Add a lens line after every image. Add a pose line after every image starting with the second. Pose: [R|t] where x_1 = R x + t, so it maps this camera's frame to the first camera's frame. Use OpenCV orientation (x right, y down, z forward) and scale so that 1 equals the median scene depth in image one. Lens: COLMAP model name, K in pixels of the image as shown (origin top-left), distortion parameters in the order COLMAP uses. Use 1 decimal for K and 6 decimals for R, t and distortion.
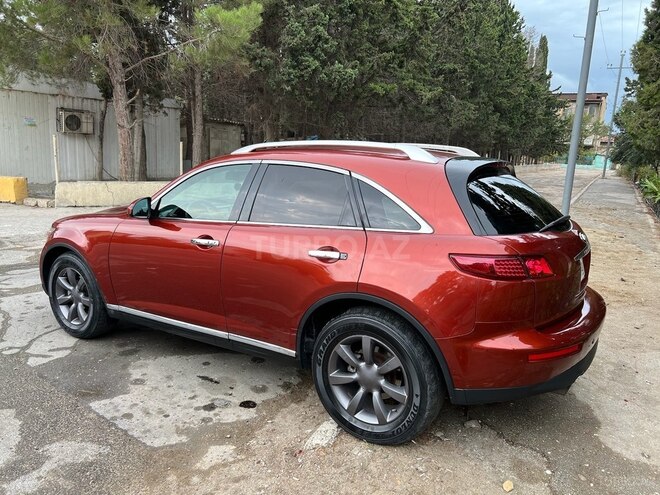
lens RADIAL K [[497.7, 0, 328.6], [0, 497.7, 240.7], [0, 0, 1]] dist [0.049497, -0.048854]
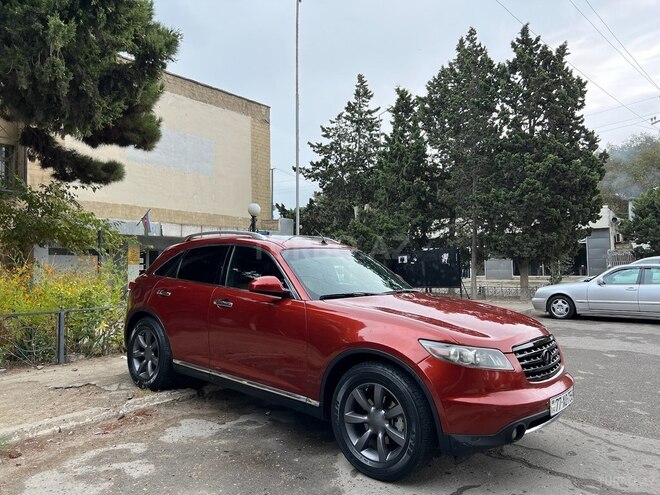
lens RADIAL K [[497.7, 0, 327.7], [0, 497.7, 243.7], [0, 0, 1]] dist [0.049497, -0.048854]
pose [[-0.989530, -0.032371, 0.140647, -0.308070], [-0.011373, 0.988981, 0.147608, -0.332681], [-0.143875, 0.144463, -0.978995, 2.079732]]
